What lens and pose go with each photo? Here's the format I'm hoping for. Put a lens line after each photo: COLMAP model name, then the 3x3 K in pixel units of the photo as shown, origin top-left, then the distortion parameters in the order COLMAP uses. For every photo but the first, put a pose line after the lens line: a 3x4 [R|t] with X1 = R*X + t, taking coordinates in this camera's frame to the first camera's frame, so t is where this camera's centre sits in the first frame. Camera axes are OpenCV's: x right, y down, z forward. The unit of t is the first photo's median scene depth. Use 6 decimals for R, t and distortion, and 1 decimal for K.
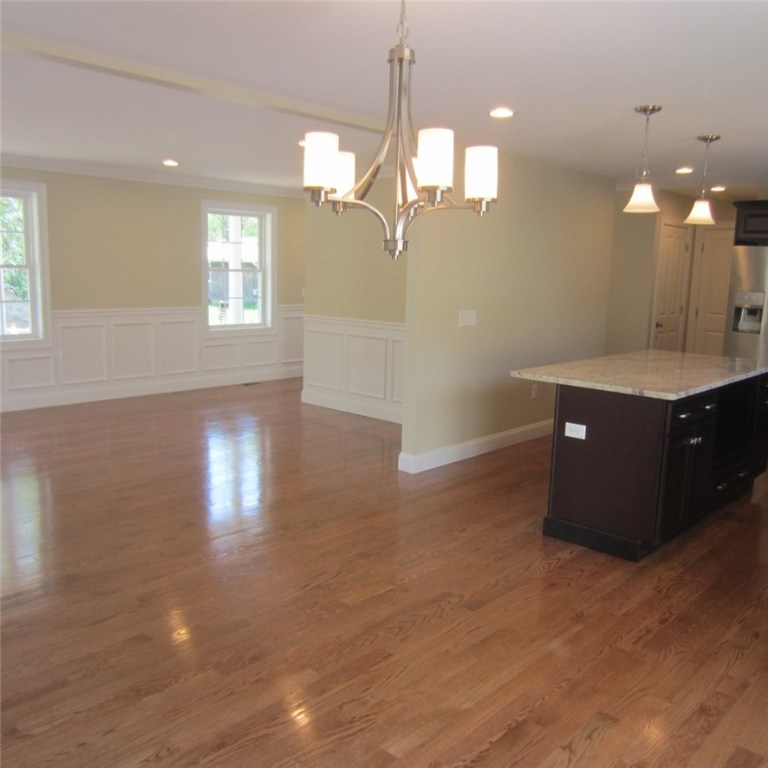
lens RADIAL K [[726.7, 0, 385.5], [0, 726.7, 386.2], [0, 0, 1]] dist [-0.031415, 0.000000]
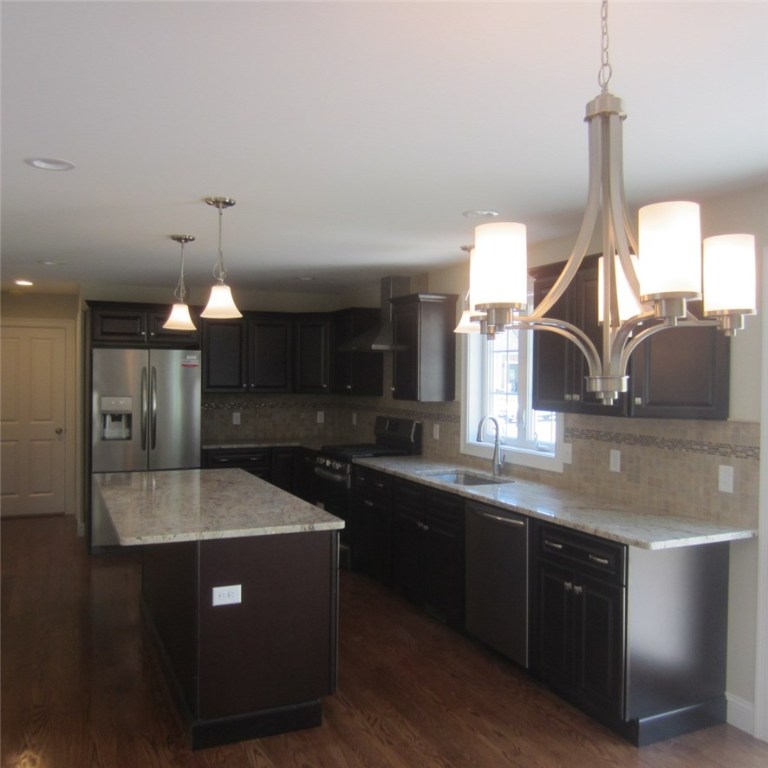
lens RADIAL K [[726.7, 0, 384.1], [0, 726.7, 384.9], [0, 0, 1]] dist [-0.031415, 0.000000]
pose [[0.391963, -0.037151, 0.919231, -0.362684], [0.152258, 0.988025, -0.024991, -0.112011], [-0.907294, 0.149756, 0.392926, 0.499457]]
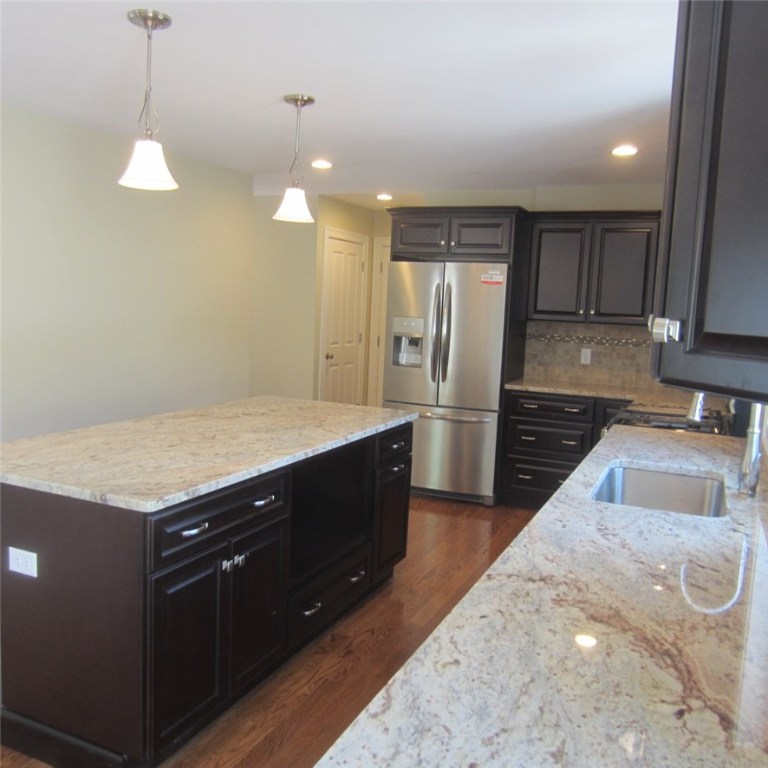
lens RADIAL K [[726.7, 0, 382.1], [0, 726.7, 385.0], [0, 0, 1]] dist [-0.031415, 0.000000]
pose [[0.948897, -0.025371, 0.314565, 0.345485], [0.036707, 0.998871, -0.030166, -0.047940], [-0.313445, 0.040171, 0.948756, 0.363923]]
